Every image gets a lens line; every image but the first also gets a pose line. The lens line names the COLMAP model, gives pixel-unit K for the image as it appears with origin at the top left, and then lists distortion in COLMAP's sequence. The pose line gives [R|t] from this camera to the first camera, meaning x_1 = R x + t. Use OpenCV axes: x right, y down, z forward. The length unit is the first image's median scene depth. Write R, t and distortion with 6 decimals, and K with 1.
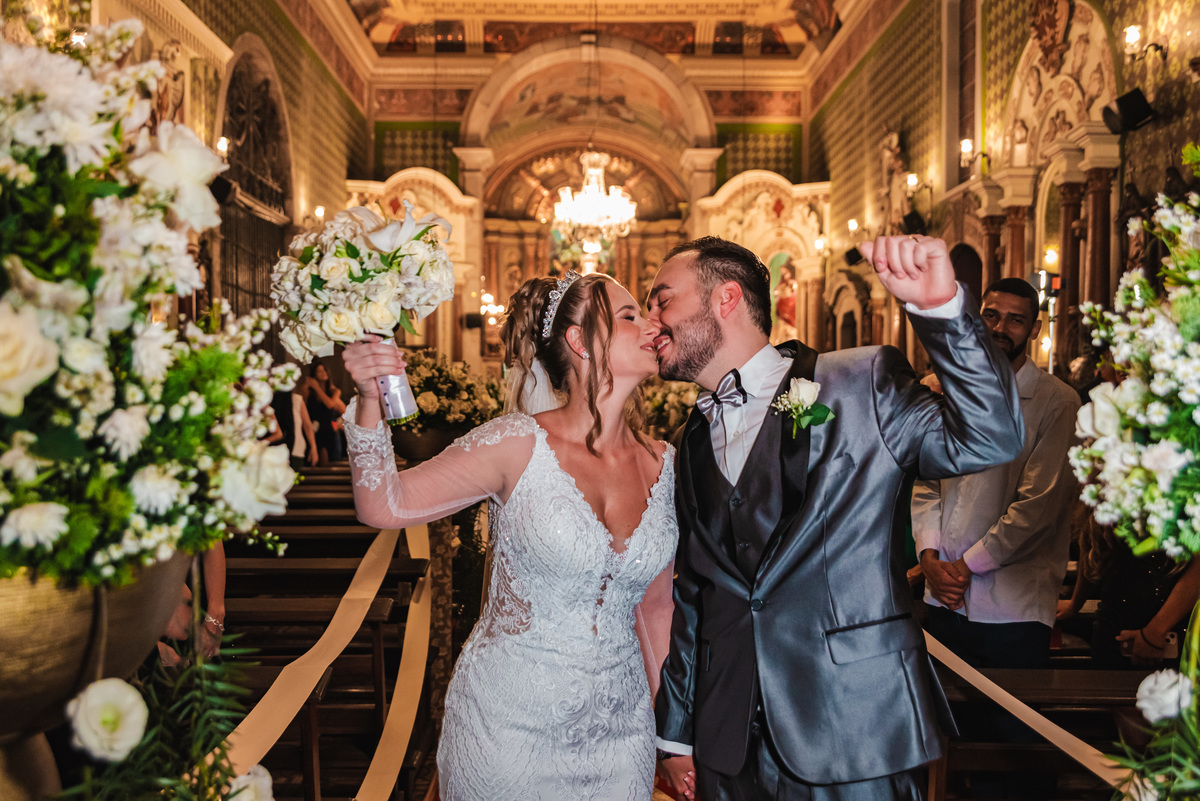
lens RADIAL K [[1288.4, 0, 585.7], [0, 1288.4, 426.1], [0, 0, 1]] dist [0.013130, -0.004277]
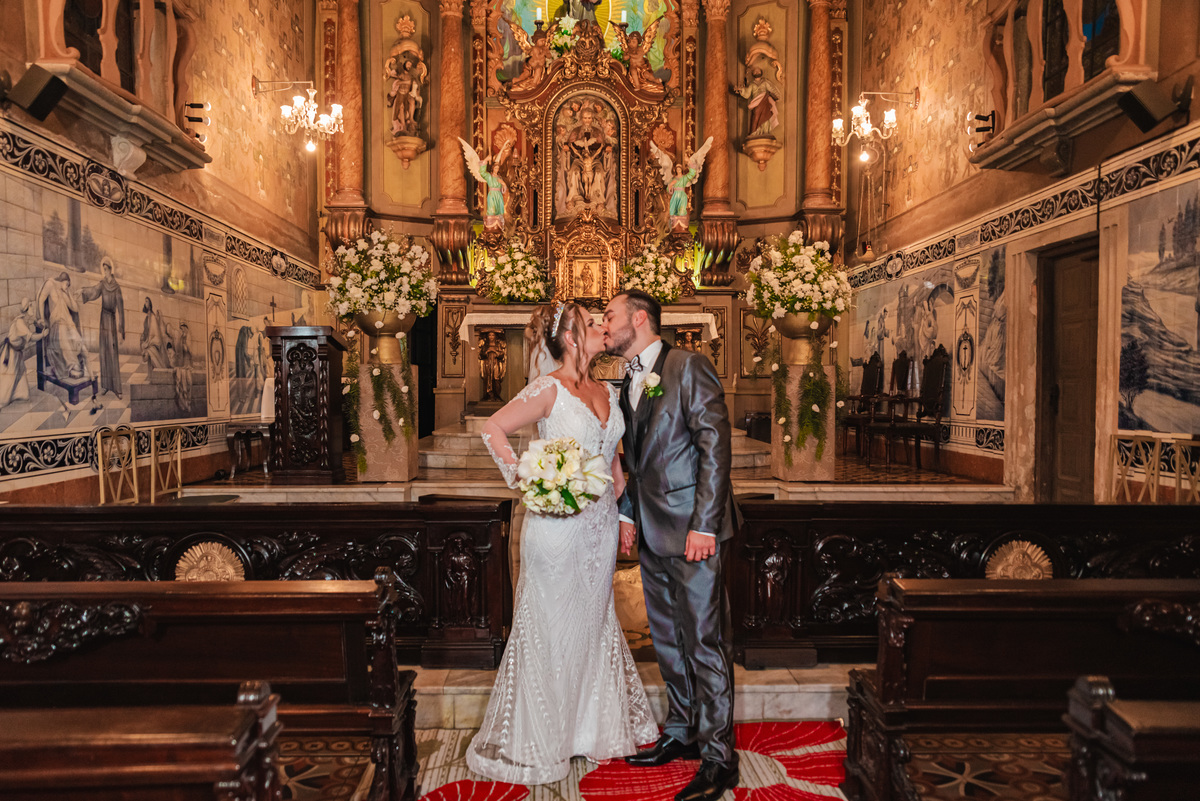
lens RADIAL K [[860.8, 0, 586.3], [0, 860.8, 406.2], [0, 0, 1]] dist [-0.023668, 0.047627]
pose [[0.999897, -0.001616, 0.014226, -0.005678], [0.001645, 0.999997, -0.001999, -0.013922], [-0.014223, 0.002023, 0.999897, 0.698986]]
